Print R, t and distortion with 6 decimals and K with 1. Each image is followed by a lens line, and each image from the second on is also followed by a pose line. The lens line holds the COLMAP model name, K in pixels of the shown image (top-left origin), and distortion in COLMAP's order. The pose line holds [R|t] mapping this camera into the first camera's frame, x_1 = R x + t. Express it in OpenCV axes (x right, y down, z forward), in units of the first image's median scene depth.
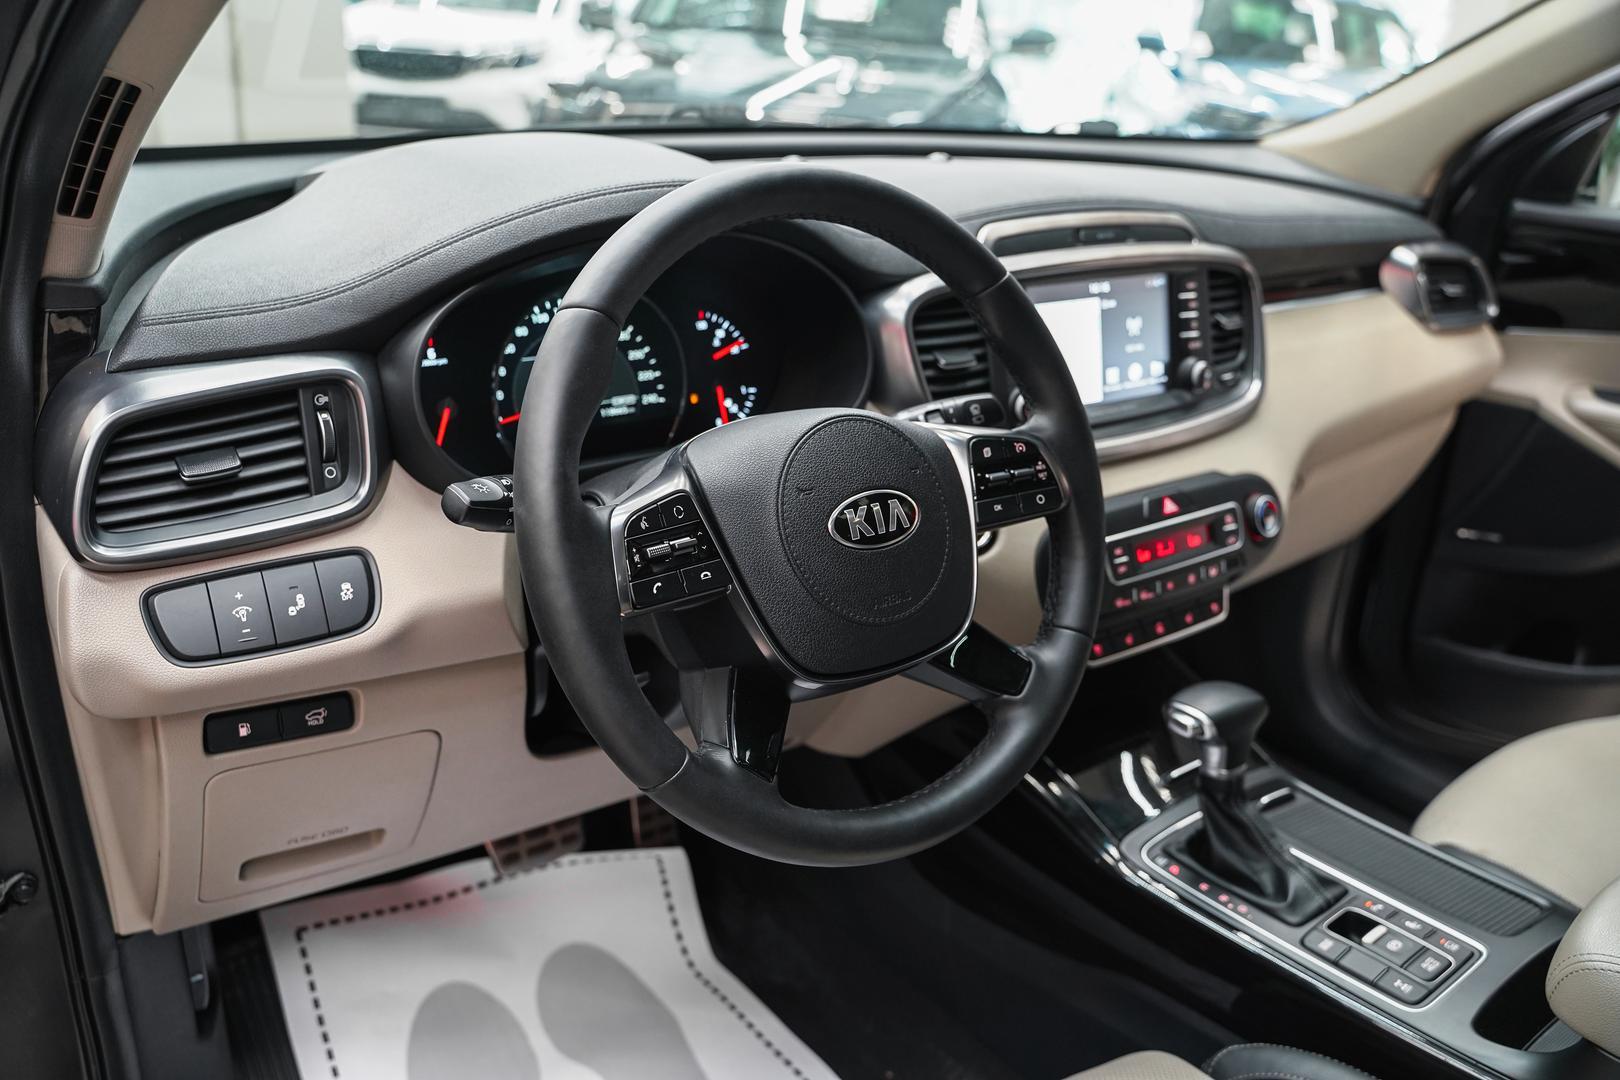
lens RADIAL K [[1308.8, 0, 797.4], [0, 1308.8, 532.1], [0, 0, 1]] dist [-0.106823, 0.073868]
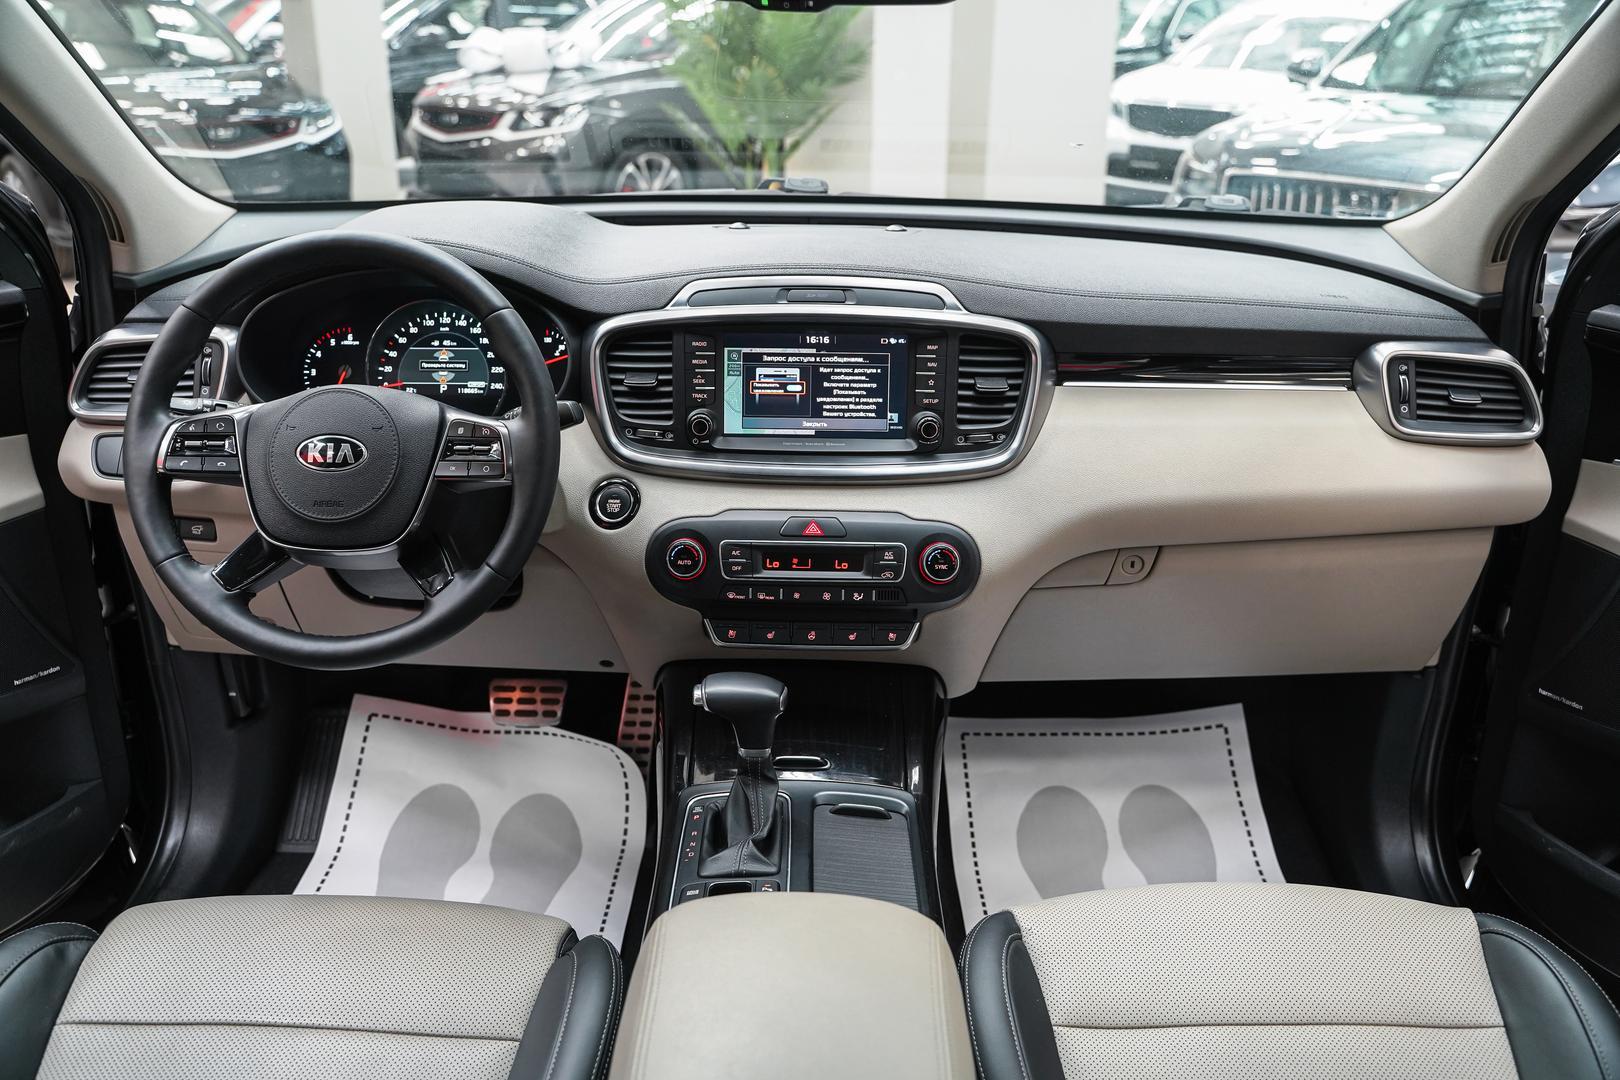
lens RADIAL K [[1308.8, 0, 801.8], [0, 1308.8, 536.9], [0, 0, 1]] dist [-0.106823, 0.073868]
pose [[0.790958, 0.178921, -0.585126, 0.981003], [-0.196993, 0.979838, 0.033326, -0.050872], [0.579291, 0.088906, 0.810258, 0.045802]]
